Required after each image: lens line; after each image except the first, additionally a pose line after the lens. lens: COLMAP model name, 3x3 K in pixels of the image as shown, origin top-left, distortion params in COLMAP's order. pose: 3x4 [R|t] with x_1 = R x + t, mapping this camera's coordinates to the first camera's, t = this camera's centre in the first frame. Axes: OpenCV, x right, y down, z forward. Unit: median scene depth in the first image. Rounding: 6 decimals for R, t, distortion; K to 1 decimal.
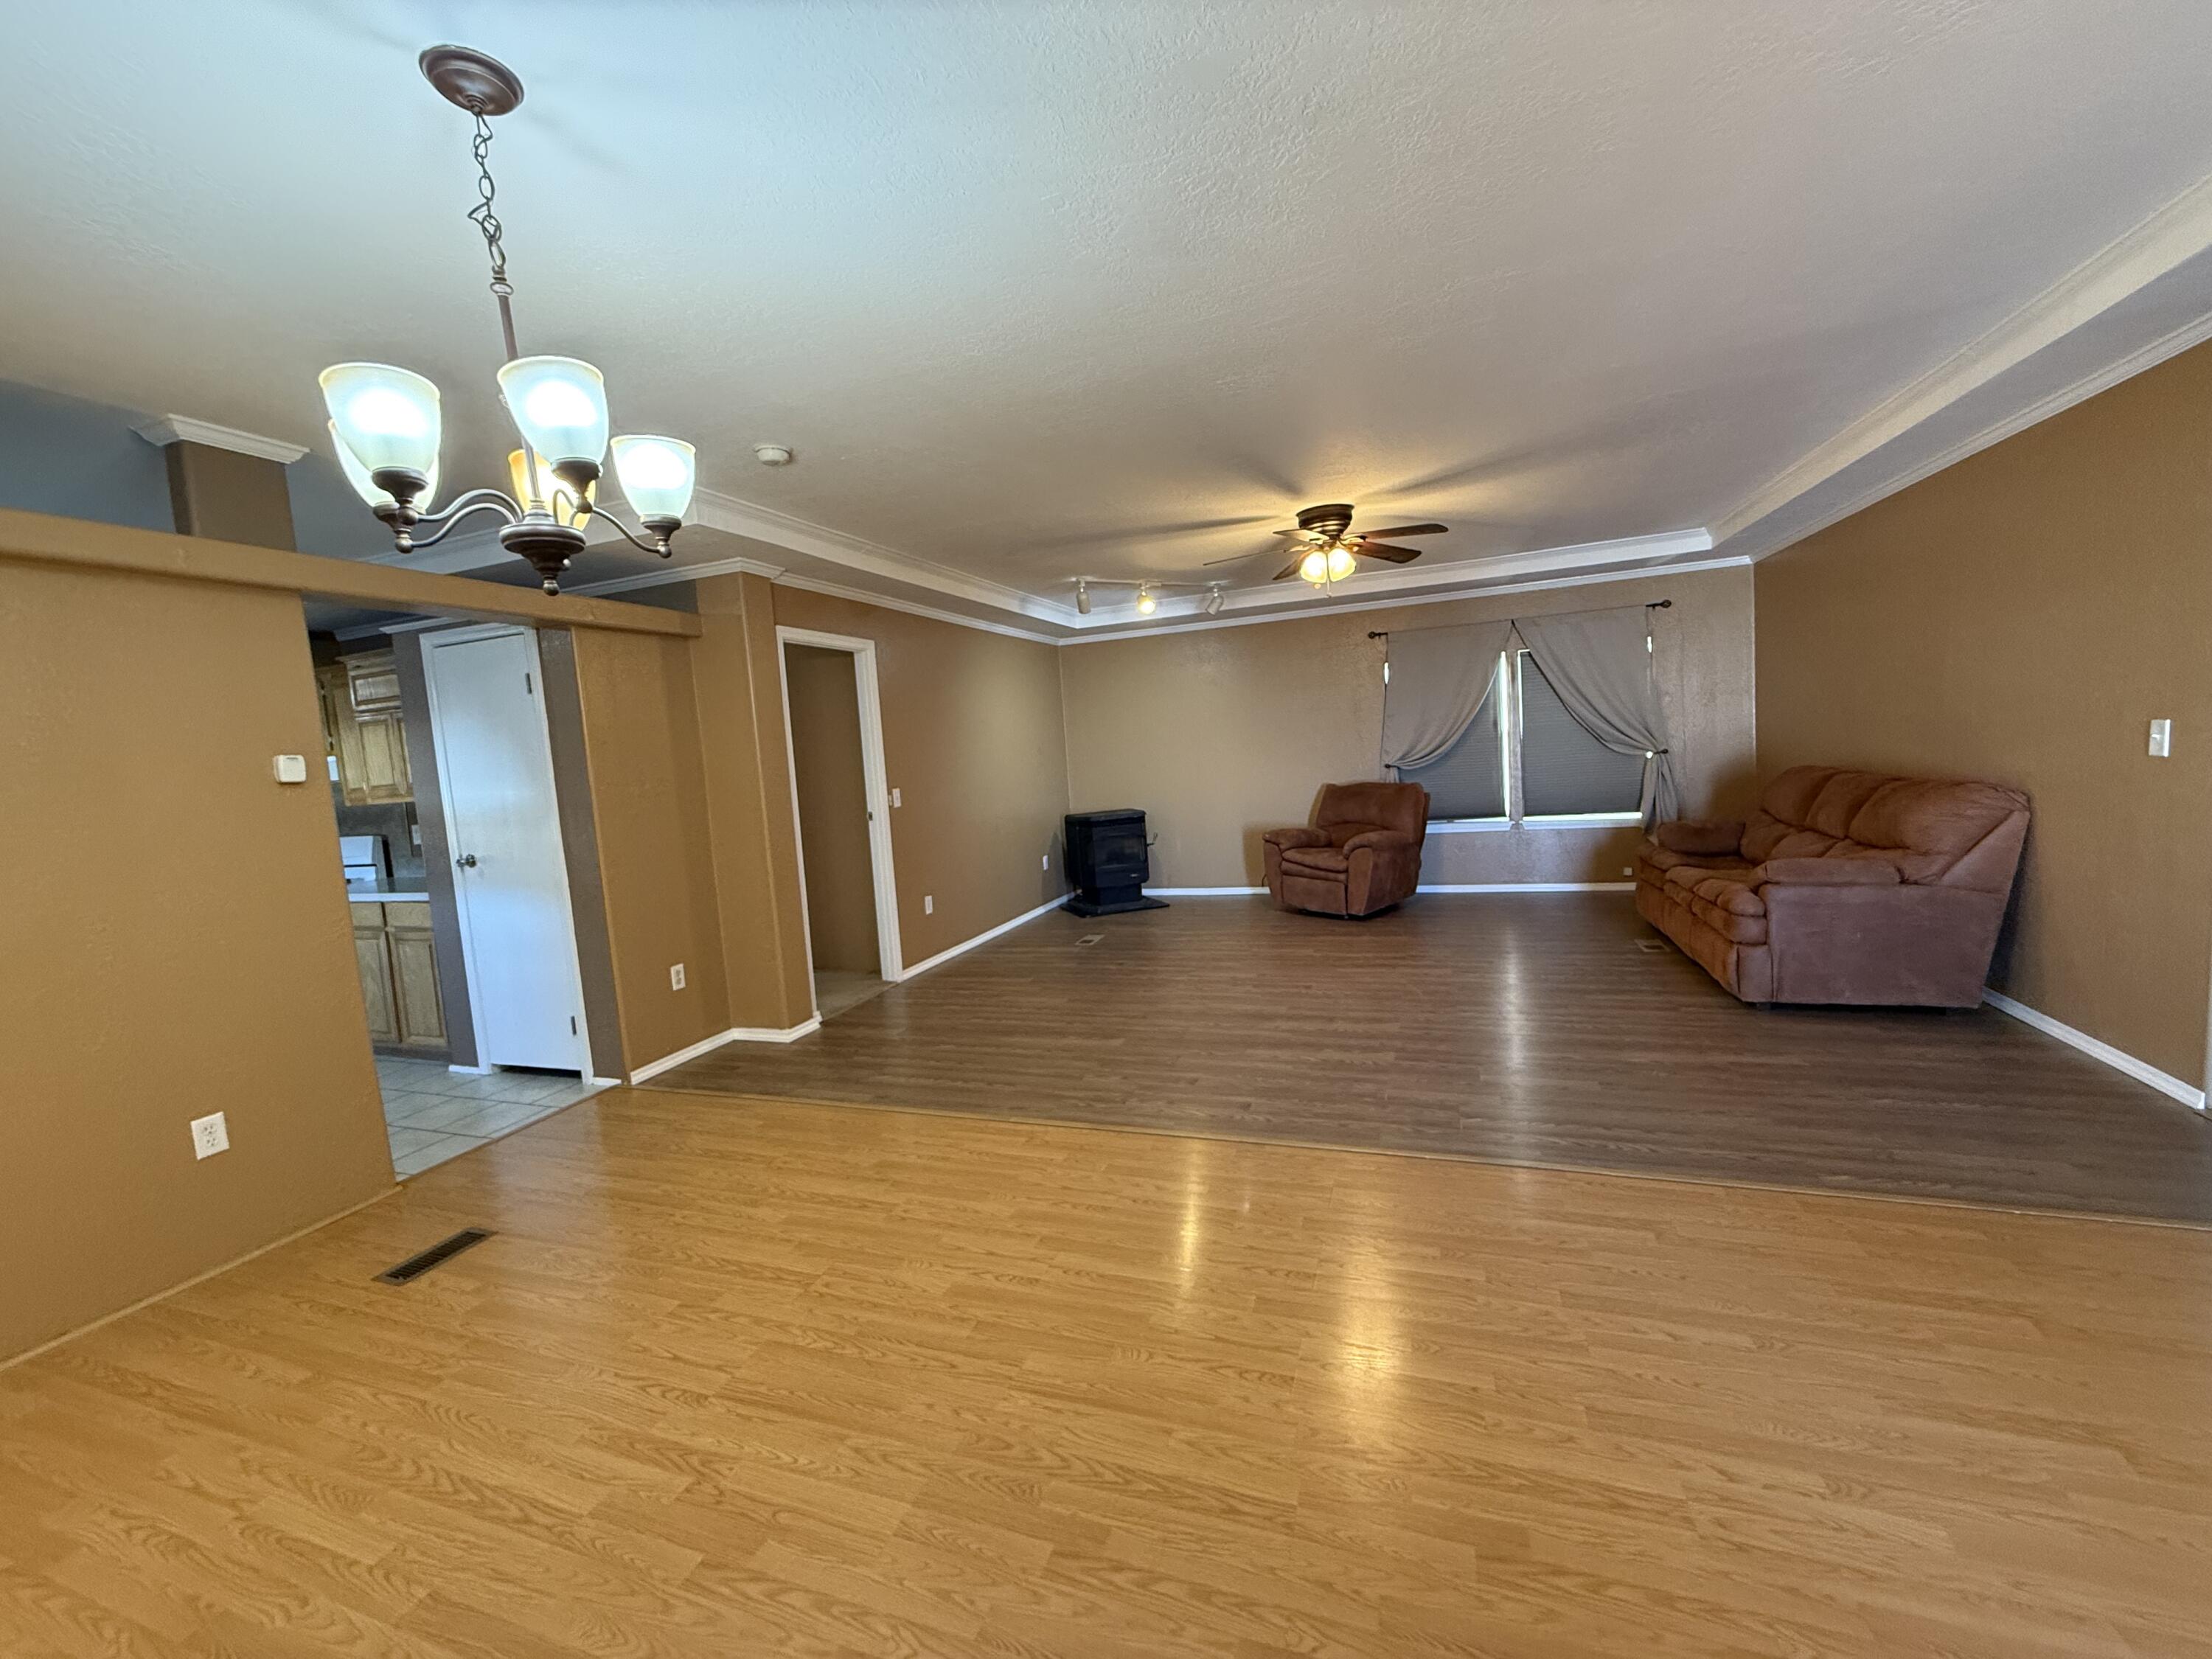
lens RADIAL K [[872.3, 0, 1106.0], [0, 872.3, 829.5], [0, 0, 1]] dist [-0.000973, 0.000036]
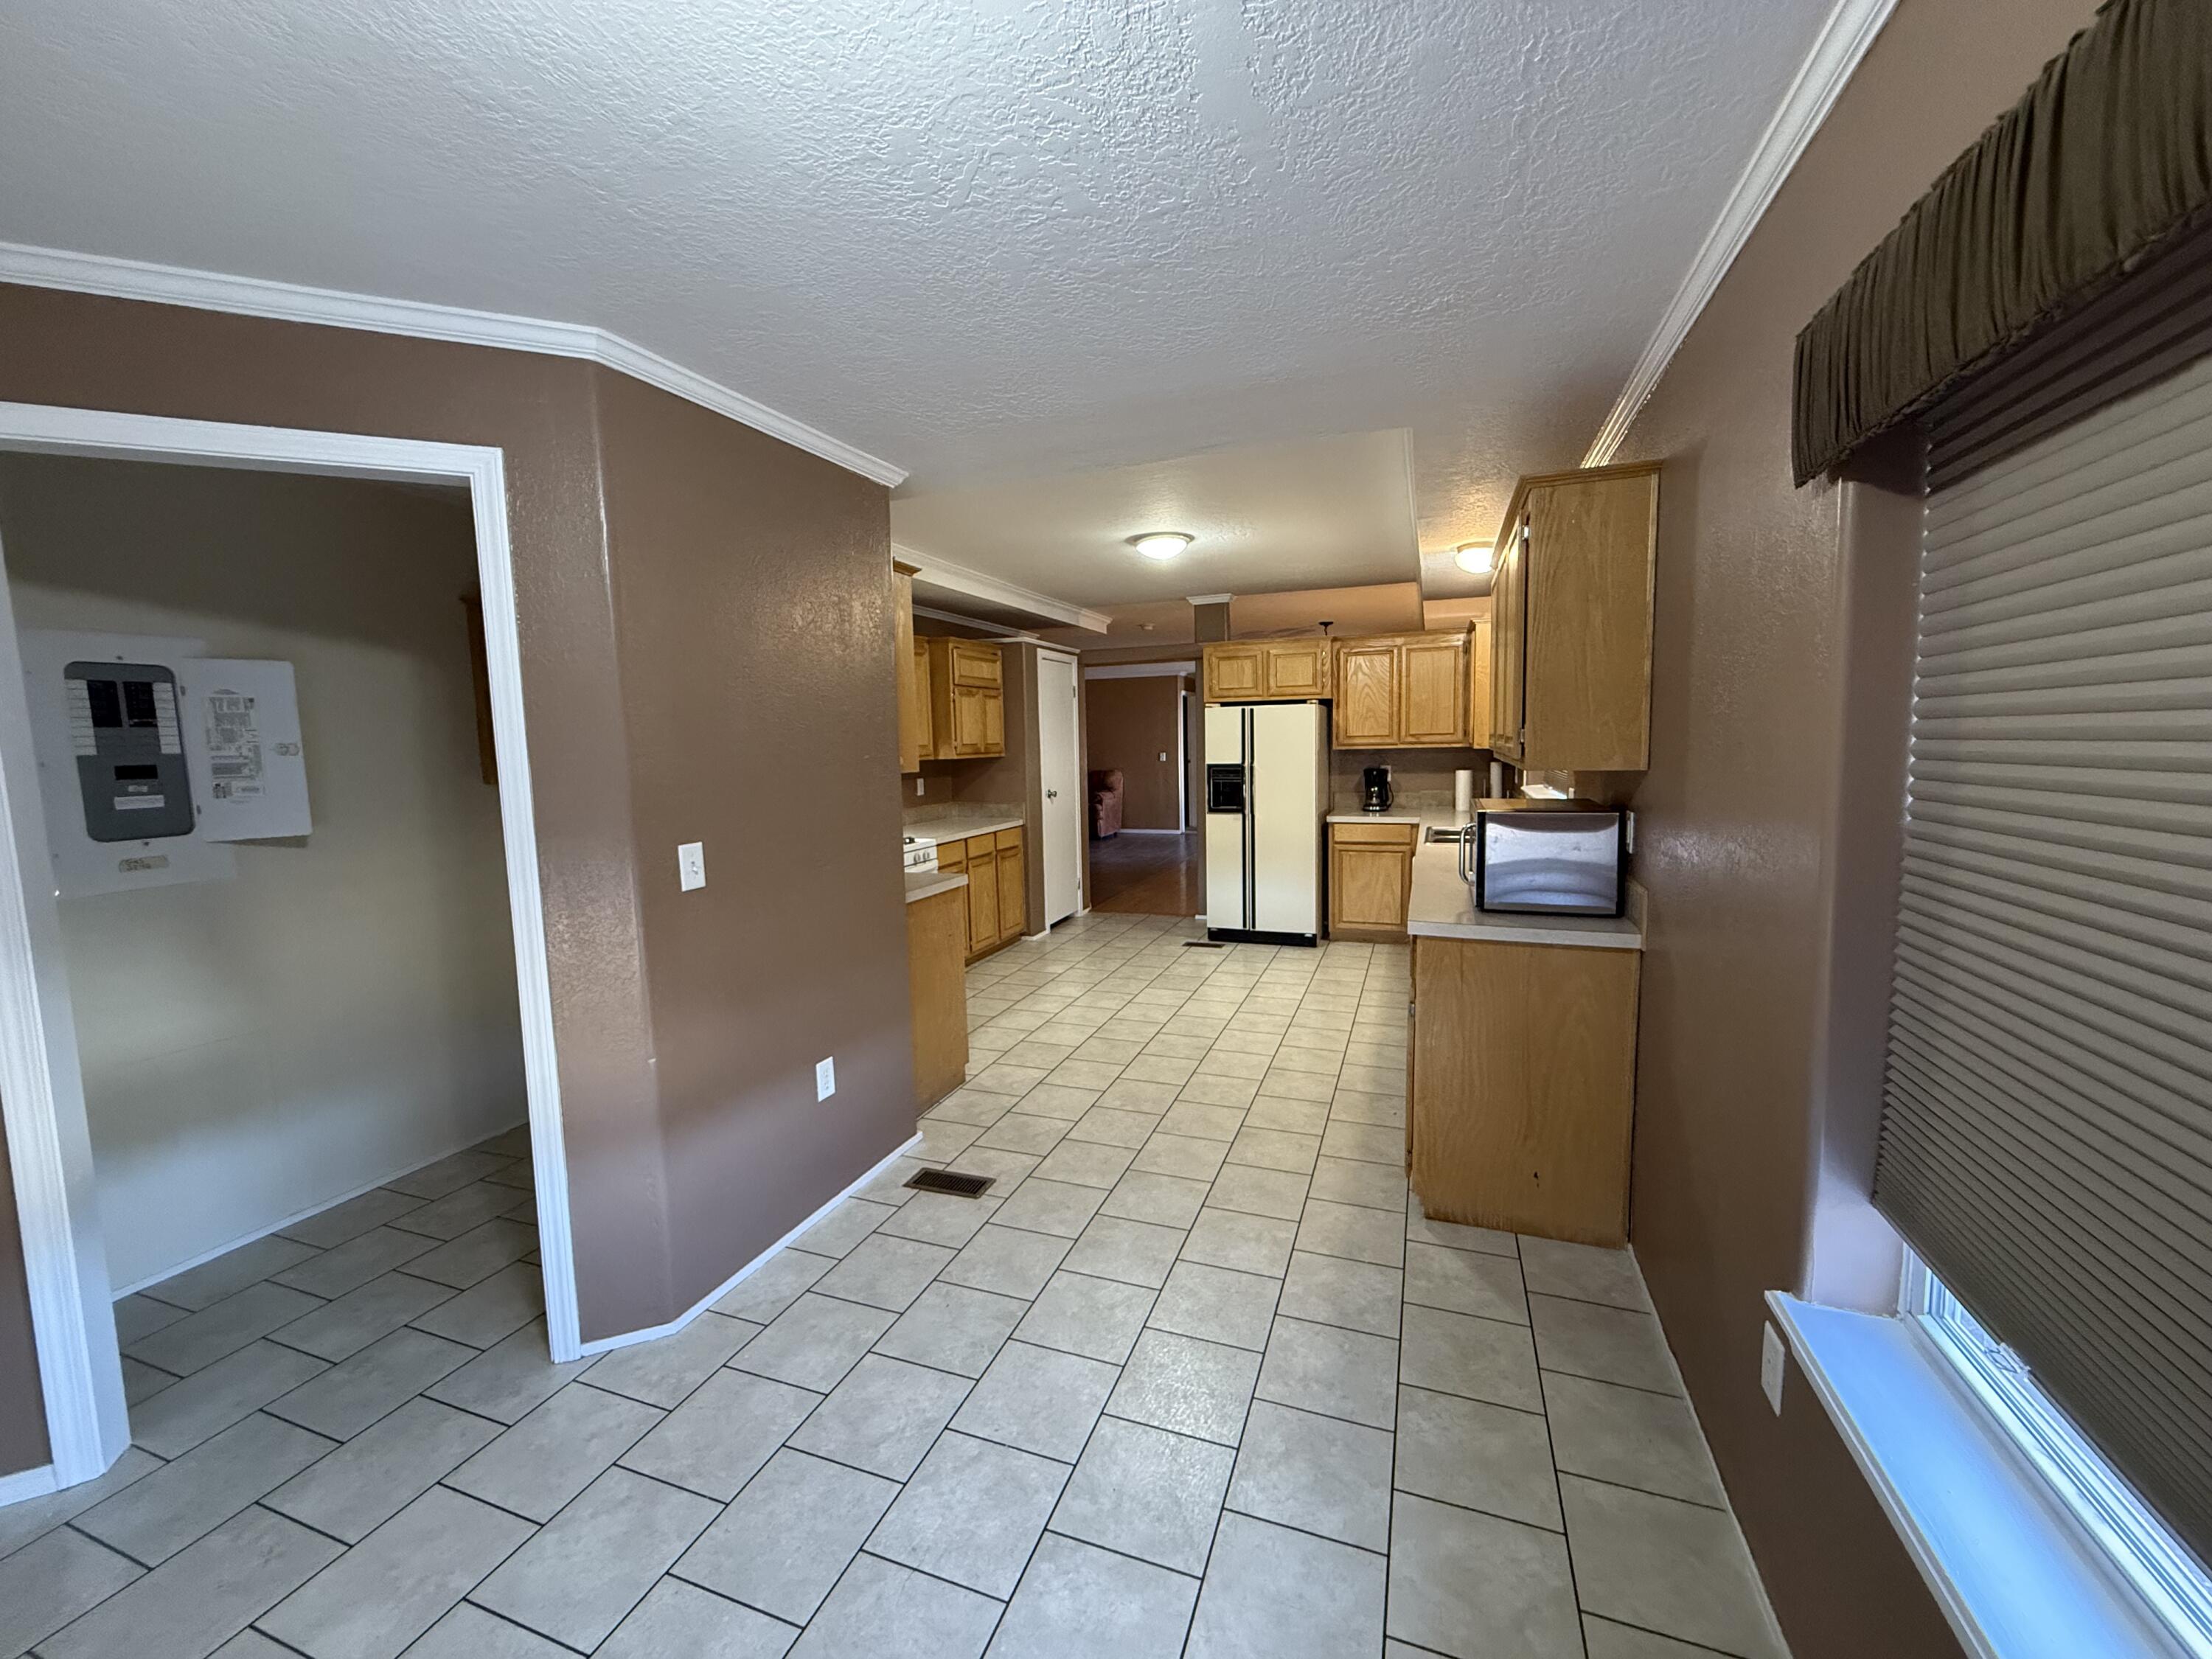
lens RADIAL K [[880.8, 0, 1106.0], [0, 880.8, 829.5], [0, 0, 1]] dist [-0.002549, -0.000145]
pose [[0.001755, -0.030846, 0.999523, -2.242993], [0.110881, 0.993367, 0.030461, 0.061221], [-0.993832, 0.110775, 0.005163, 0.859015]]
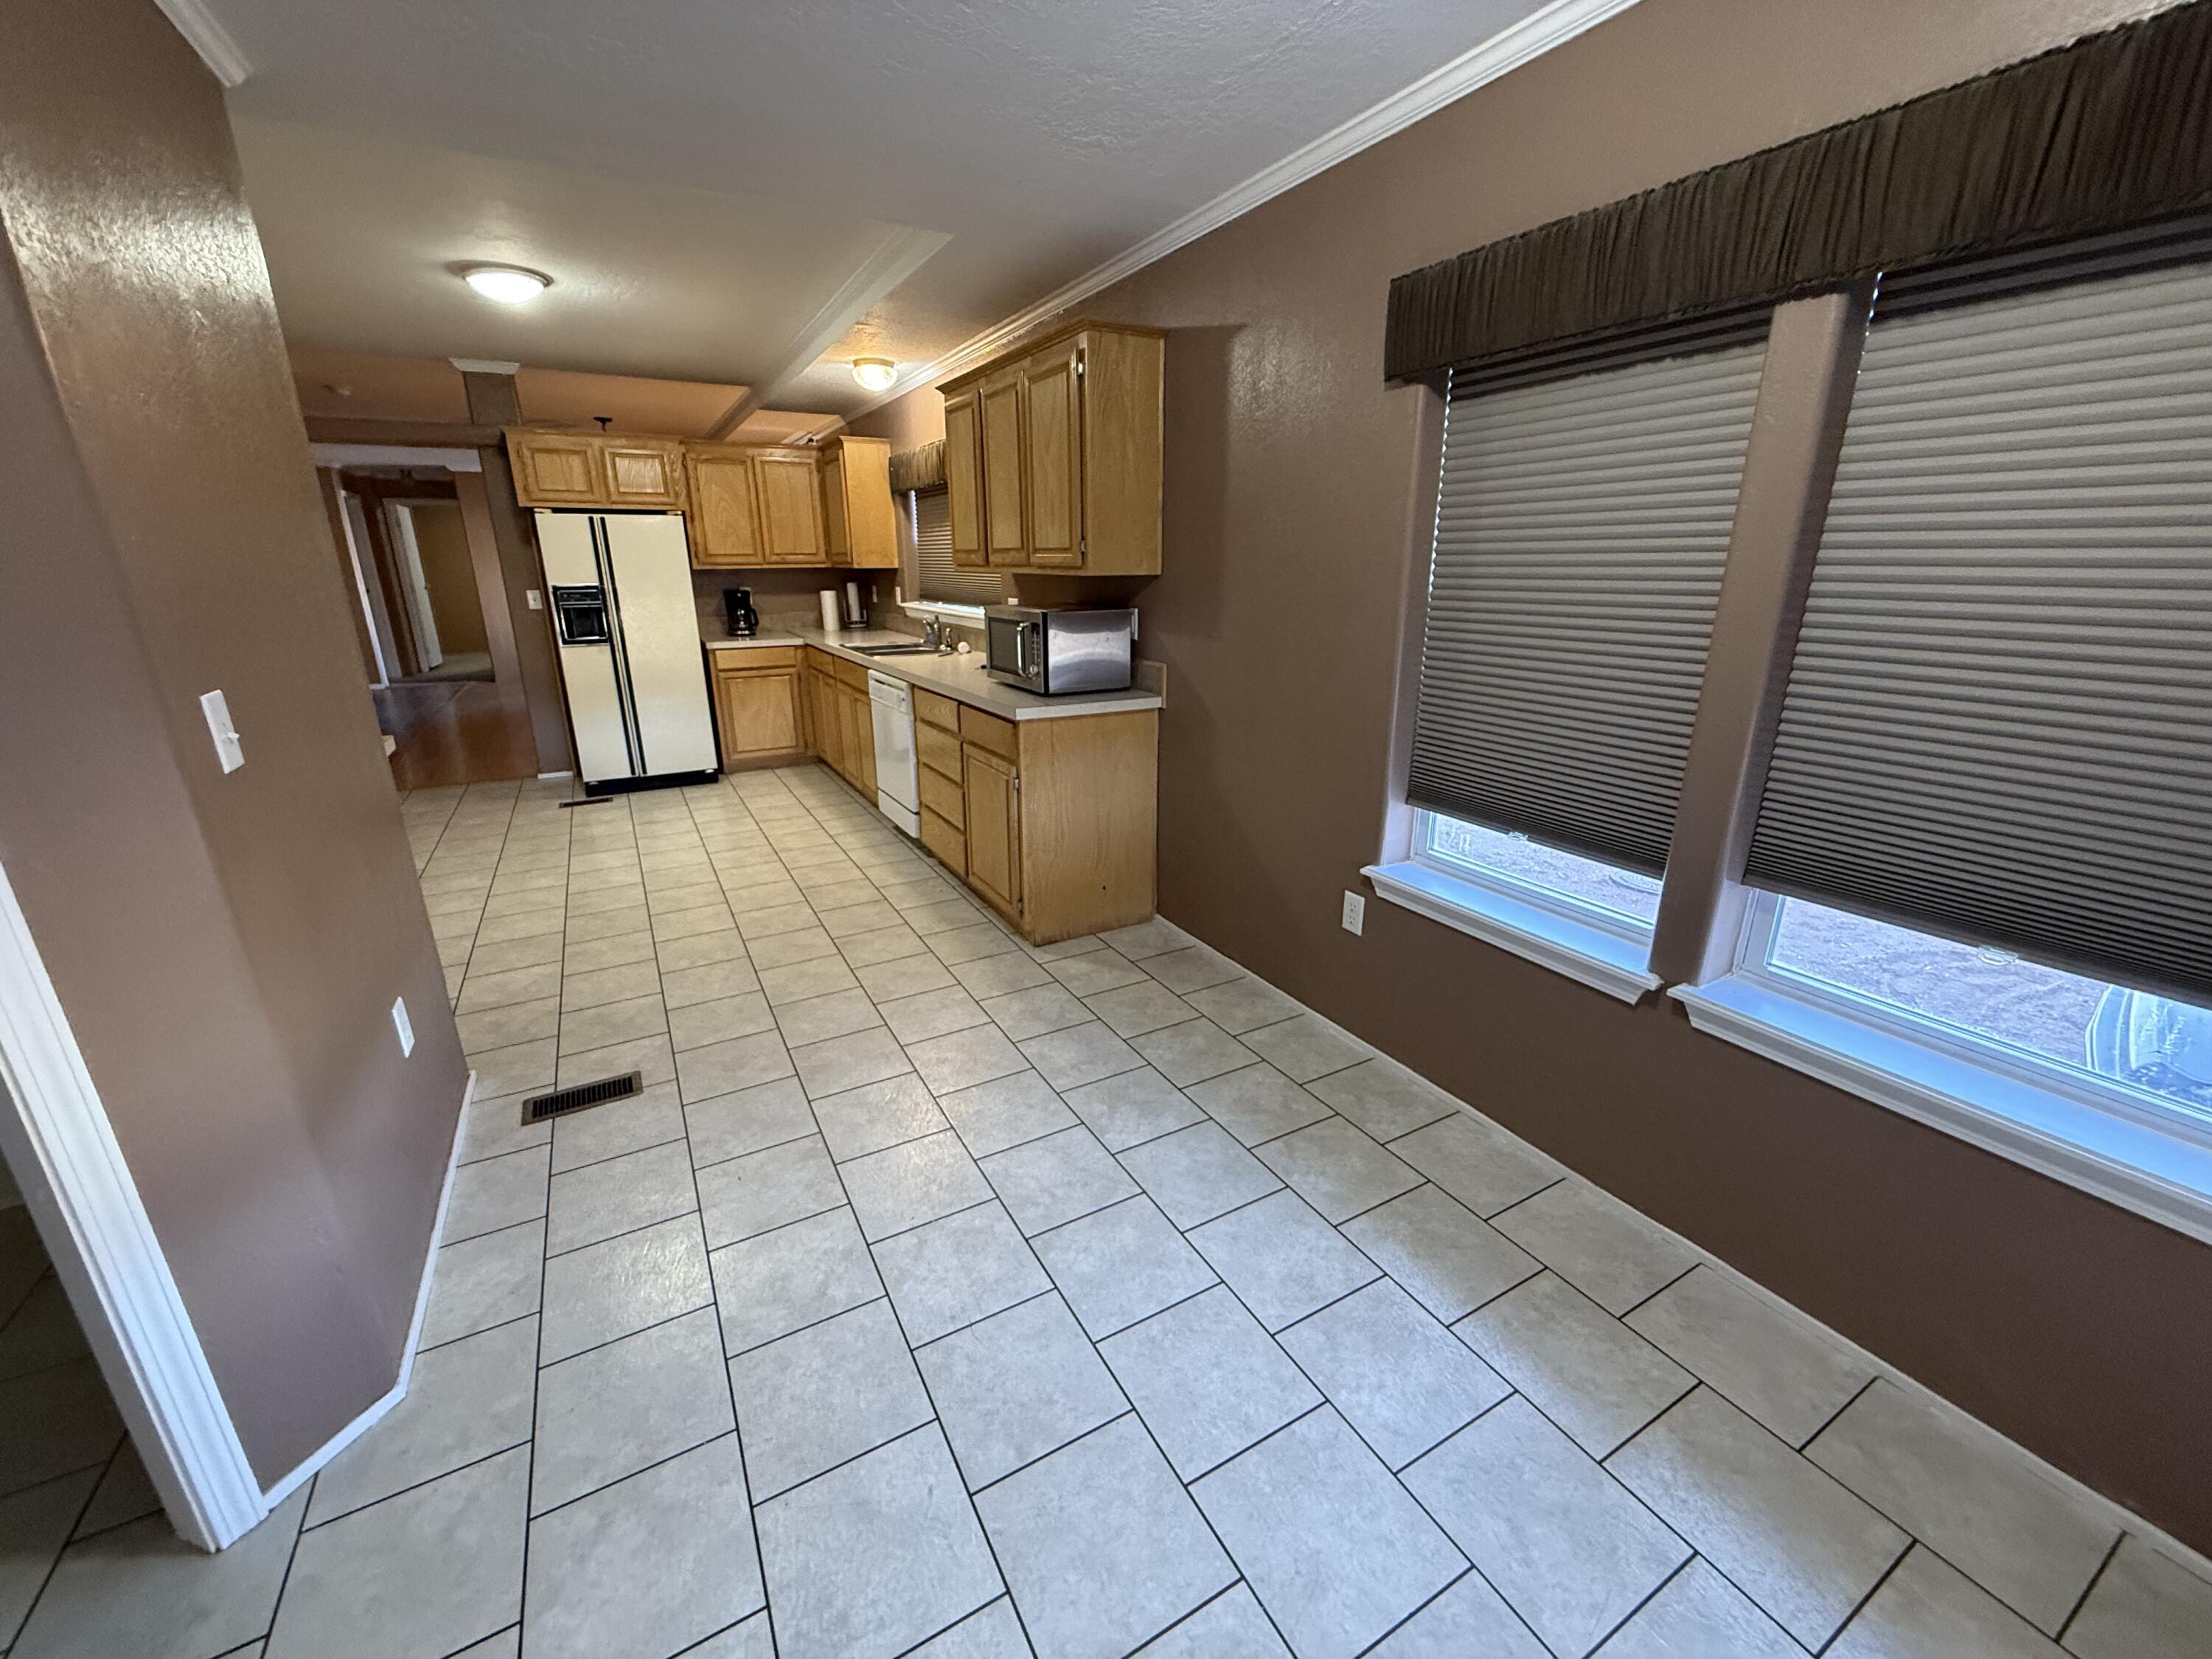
lens RADIAL K [[872.3, 0, 1106.0], [0, 872.3, 829.5], [0, 0, 1]] dist [-0.000973, 0.000036]
pose [[-0.759789, -0.120112, 0.638979, -2.157689], [0.116366, 0.941797, 0.315402, 0.043369], [-0.639672, 0.313994, -0.701590, 1.137536]]
